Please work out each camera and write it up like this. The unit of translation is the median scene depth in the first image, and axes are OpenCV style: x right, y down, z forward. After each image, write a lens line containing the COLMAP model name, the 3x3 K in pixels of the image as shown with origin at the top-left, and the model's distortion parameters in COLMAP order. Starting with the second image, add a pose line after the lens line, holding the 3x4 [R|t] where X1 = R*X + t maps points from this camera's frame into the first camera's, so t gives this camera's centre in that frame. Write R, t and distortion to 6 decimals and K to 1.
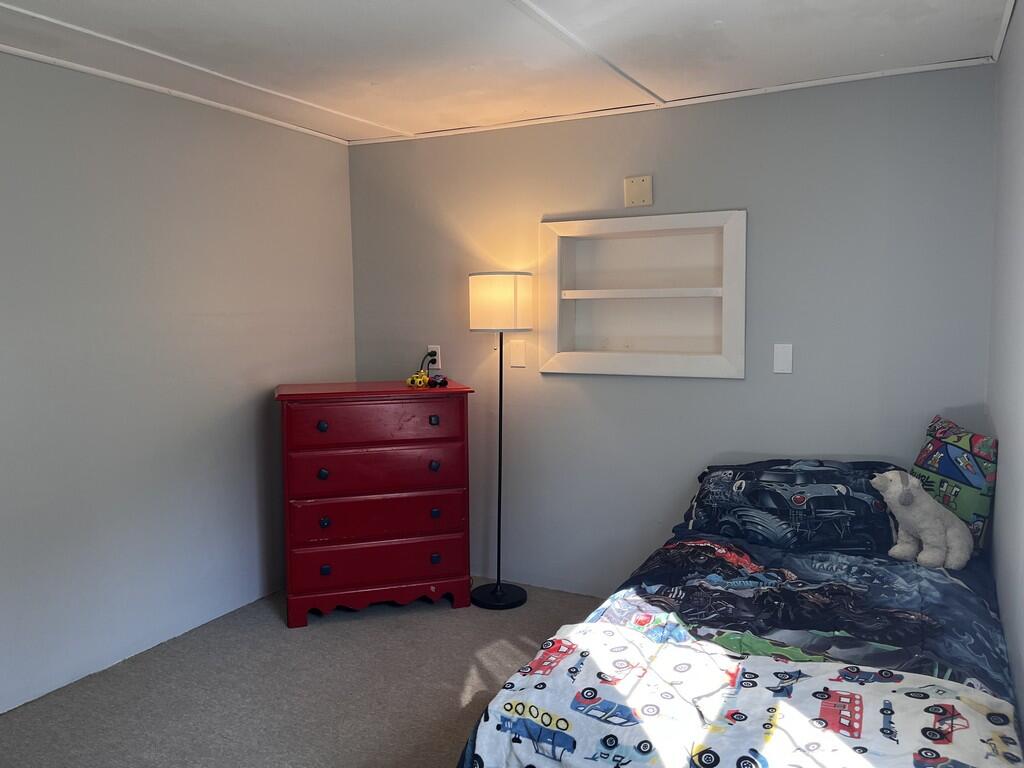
lens RADIAL K [[809.1, 0, 510.2], [0, 809.1, 382.6], [0, 0, 1]] dist [0.000425, -0.001083]
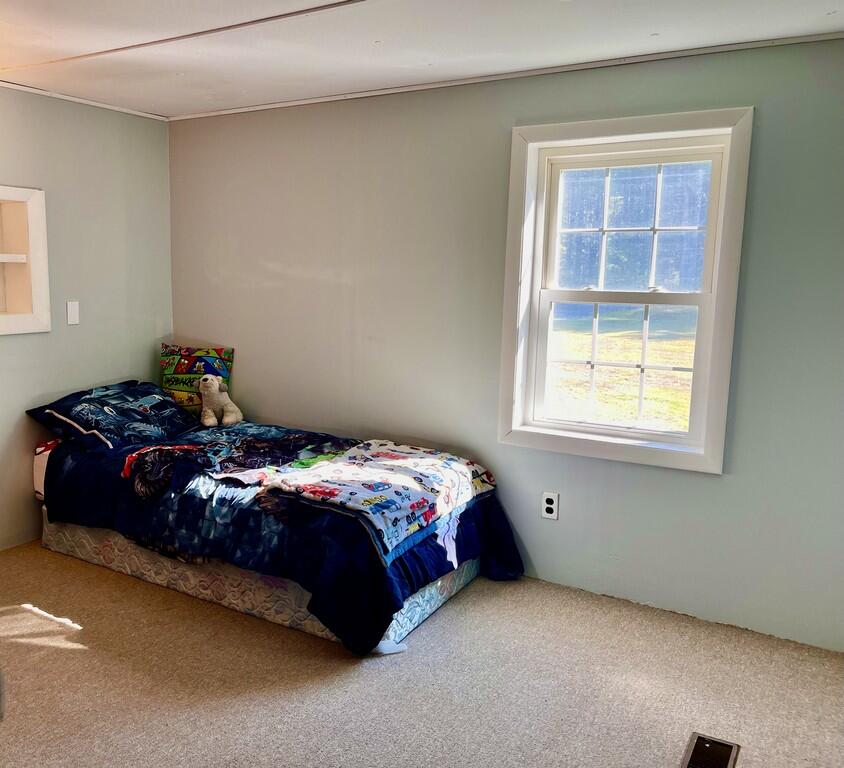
lens RADIAL K [[710.1, 0, 420.4], [0, 710.1, 384.0], [0, 0, 1]] dist [0.002680, 0.001250]
pose [[0.029847, -0.143440, 0.989209, -0.881664], [0.079065, 0.986888, 0.140718, -0.038247], [-0.996423, 0.074012, 0.040797, 0.474542]]
